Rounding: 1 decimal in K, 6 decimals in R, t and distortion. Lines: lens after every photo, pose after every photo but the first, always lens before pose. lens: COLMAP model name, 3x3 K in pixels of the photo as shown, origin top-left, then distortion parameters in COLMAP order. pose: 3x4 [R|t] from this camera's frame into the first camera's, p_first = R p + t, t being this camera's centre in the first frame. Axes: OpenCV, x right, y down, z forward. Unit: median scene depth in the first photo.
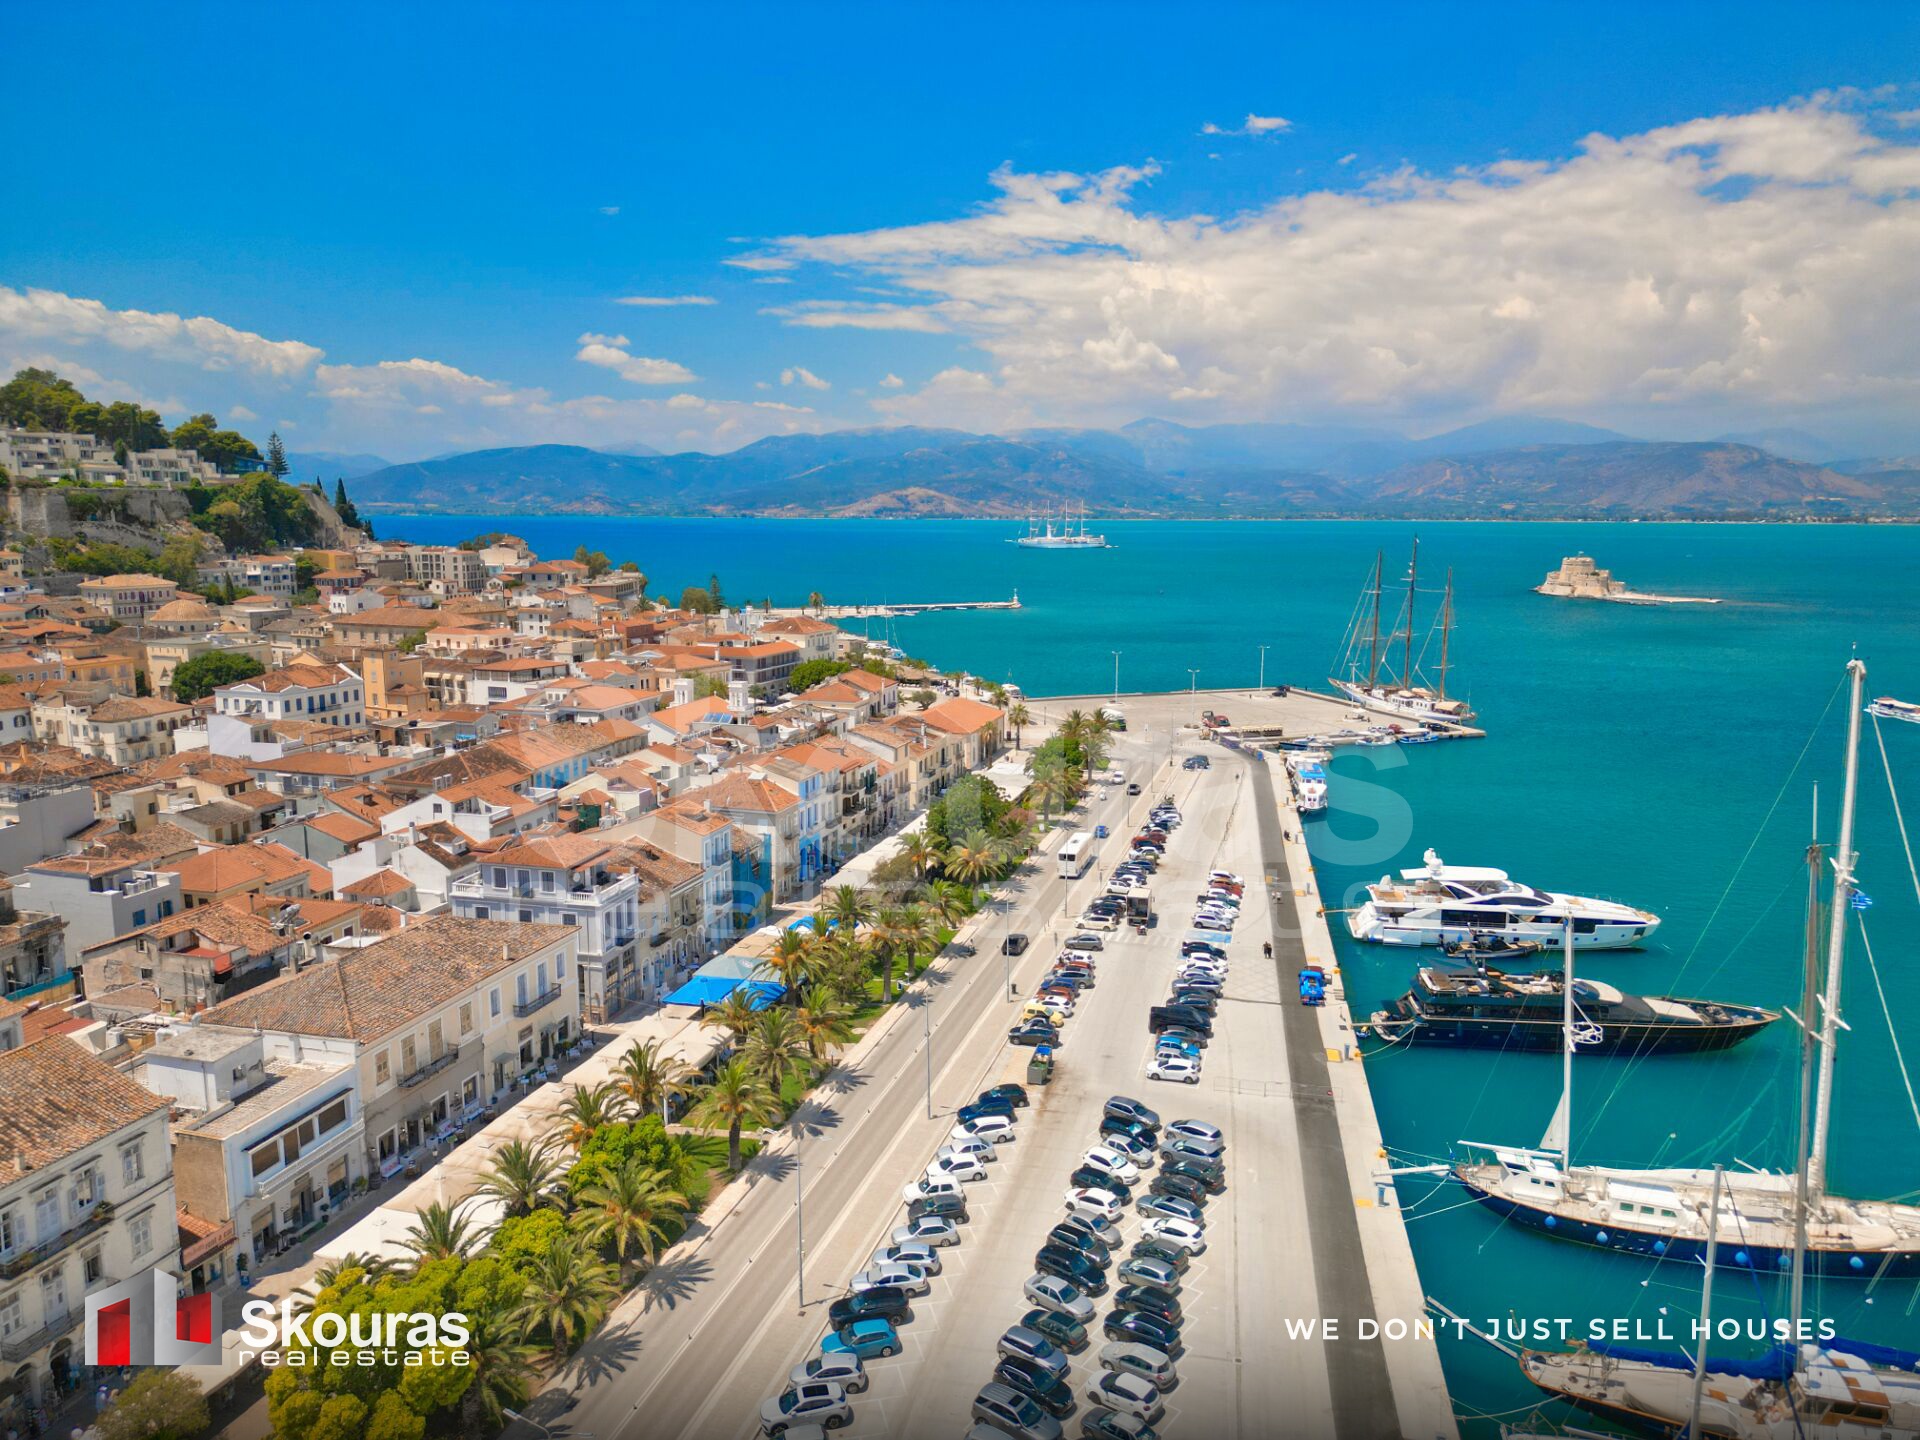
lens RADIAL K [[1340.7, 0, 953.3], [0, 1340.7, 724.3], [0, 0, 1]] dist [0.073882, -0.078969]
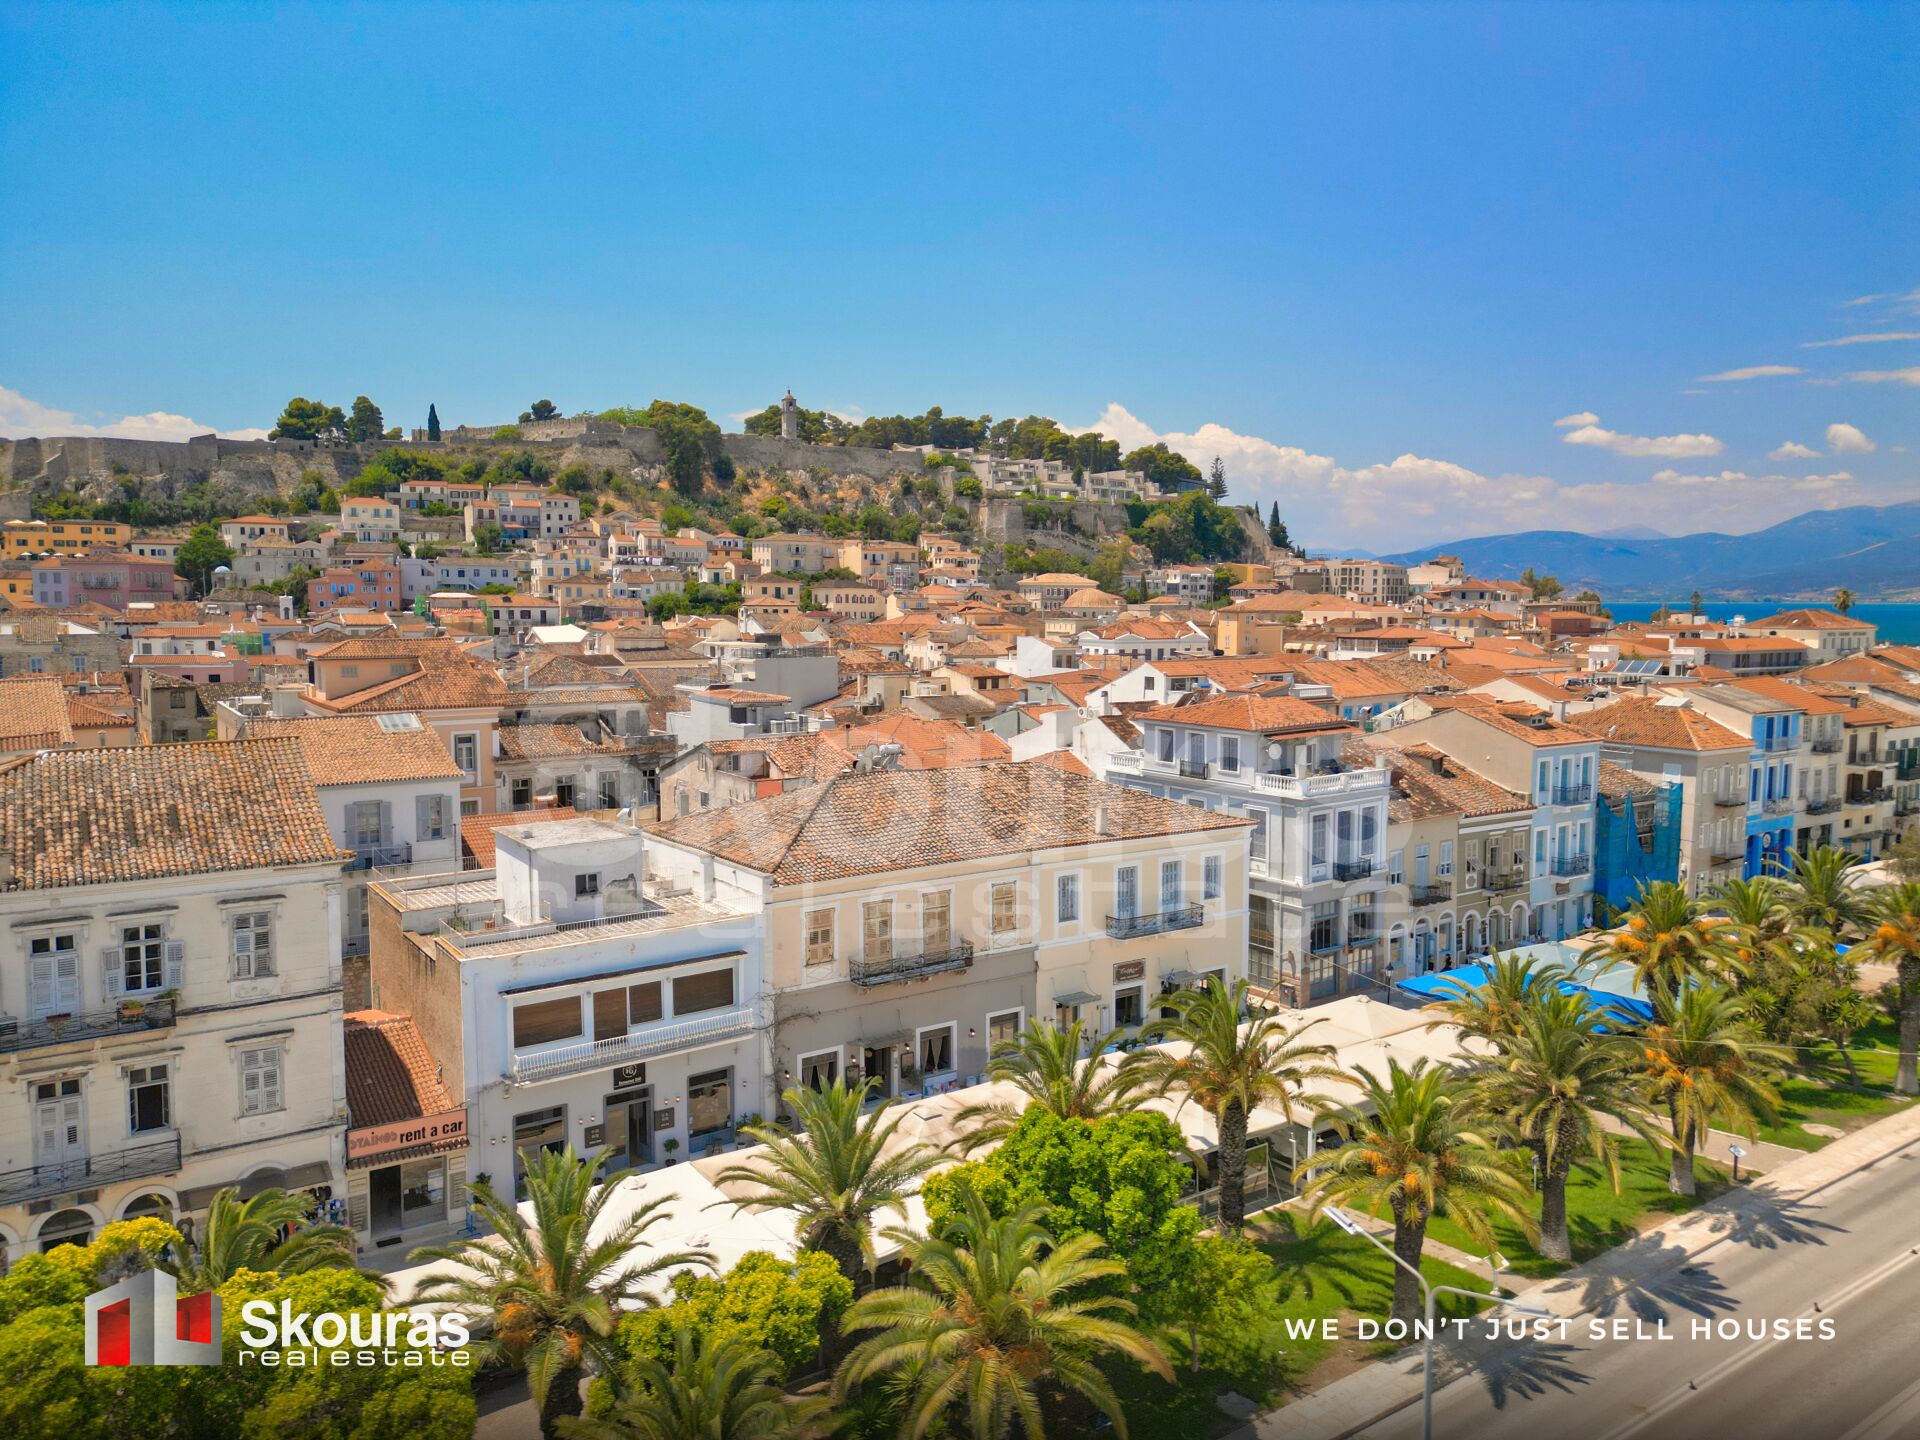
lens RADIAL K [[1340.7, 0, 953.3], [0, 1340.7, 724.3], [0, 0, 1]] dist [0.073882, -0.078969]
pose [[0.771041, 0.056412, -0.634282, -0.010382], [-0.099106, 0.994562, -0.032021, 0.112948], [0.629026, 0.087551, 0.772439, 0.378050]]
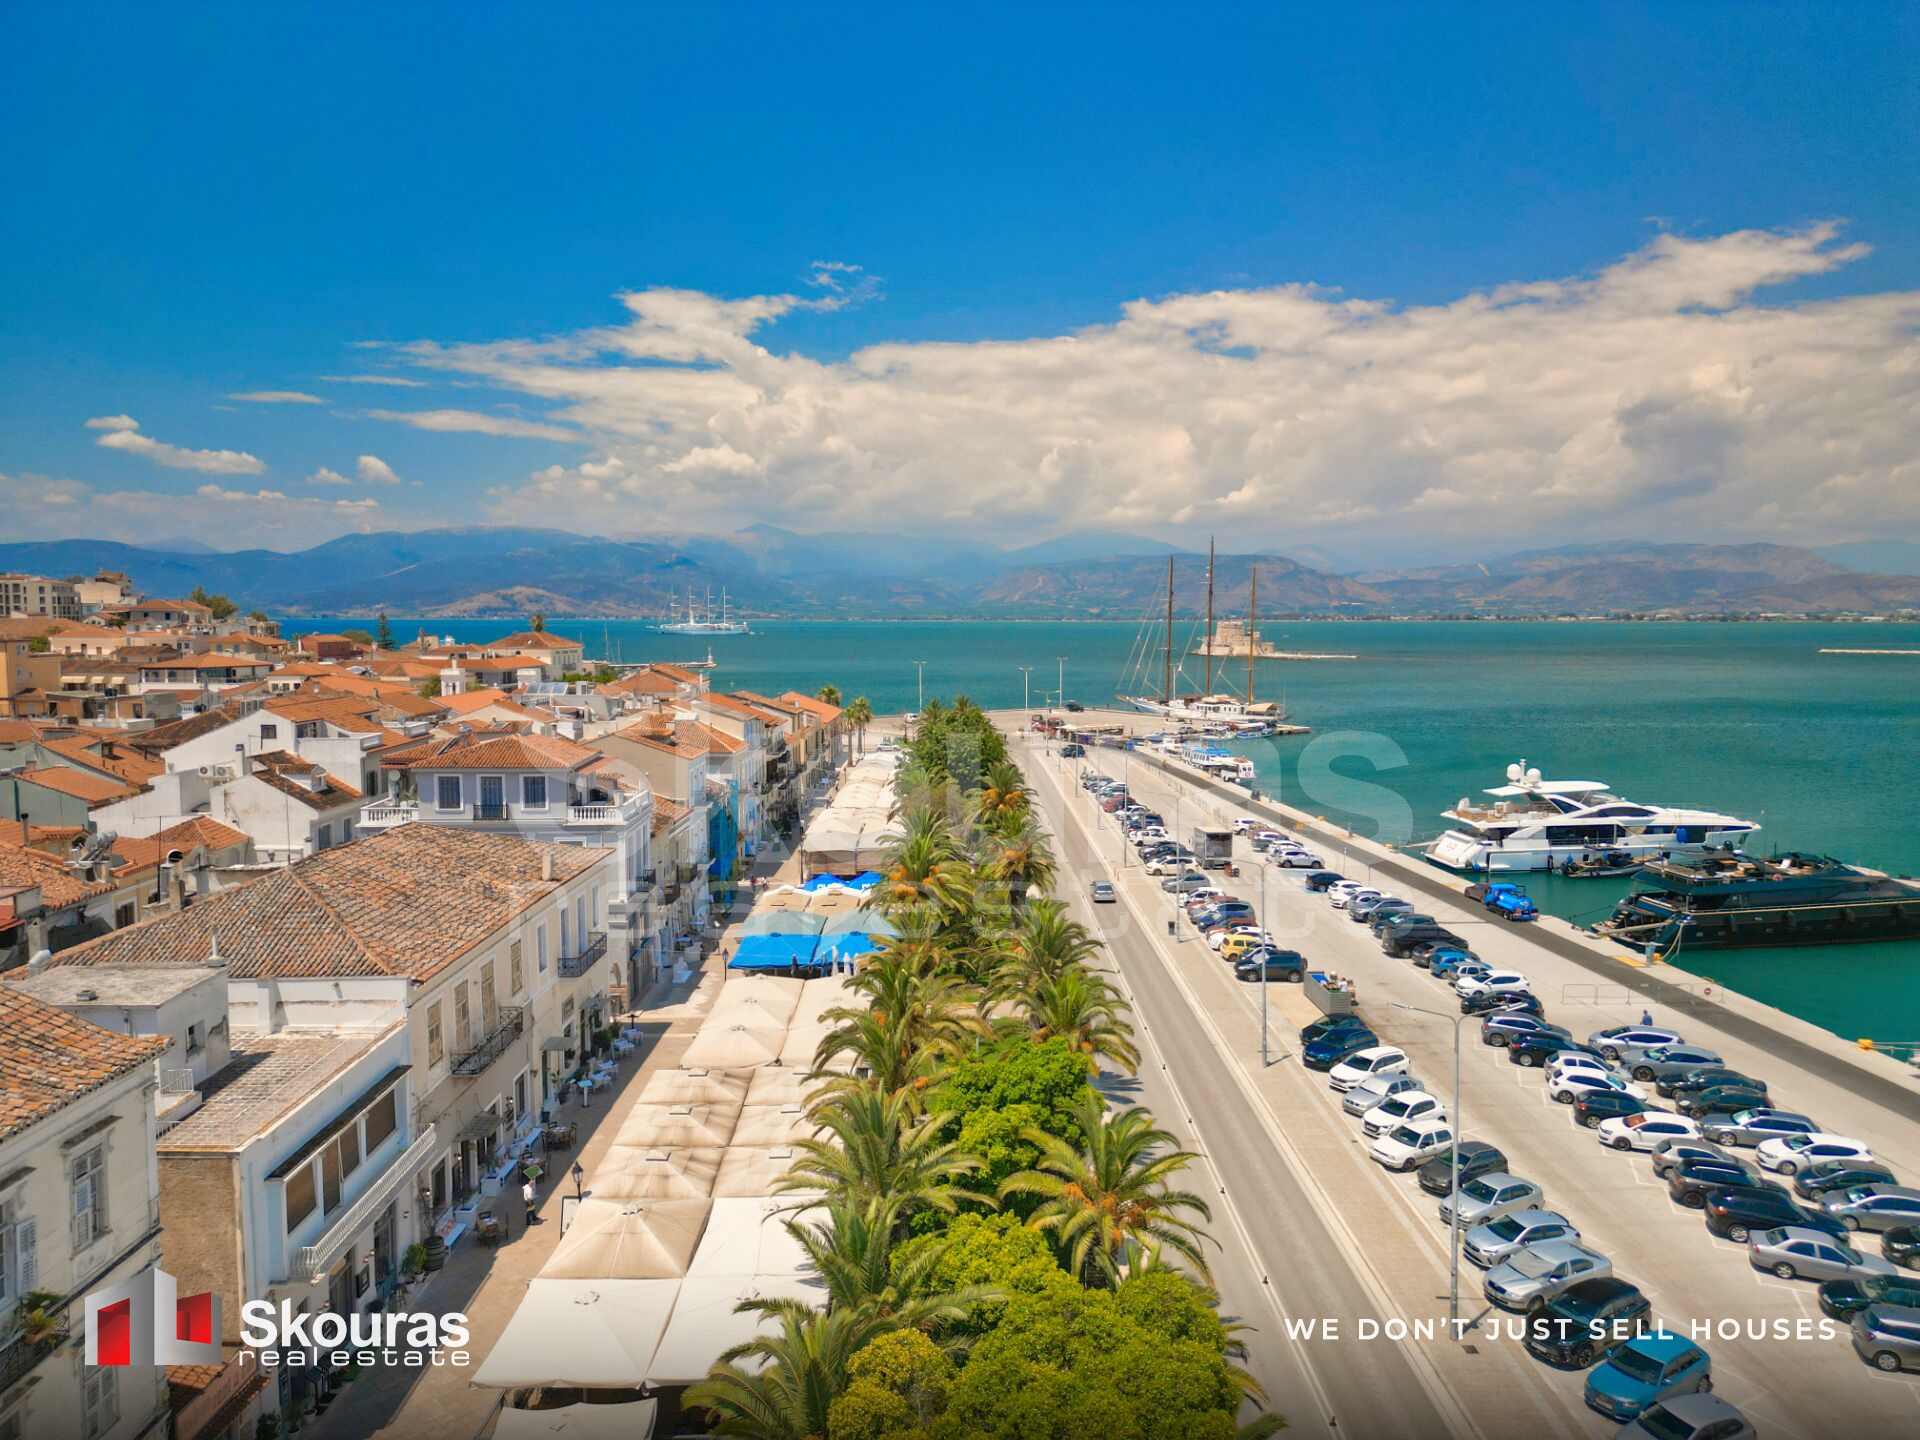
lens RADIAL K [[1340.7, 0, 953.3], [0, 1340.7, 724.3], [0, 0, 1]] dist [0.073882, -0.078969]
pose [[0.959776, -0.024933, 0.279657, -0.240857], [0.046507, 0.996408, -0.070775, 0.116040], [-0.276888, 0.080934, 0.957488, 0.277842]]
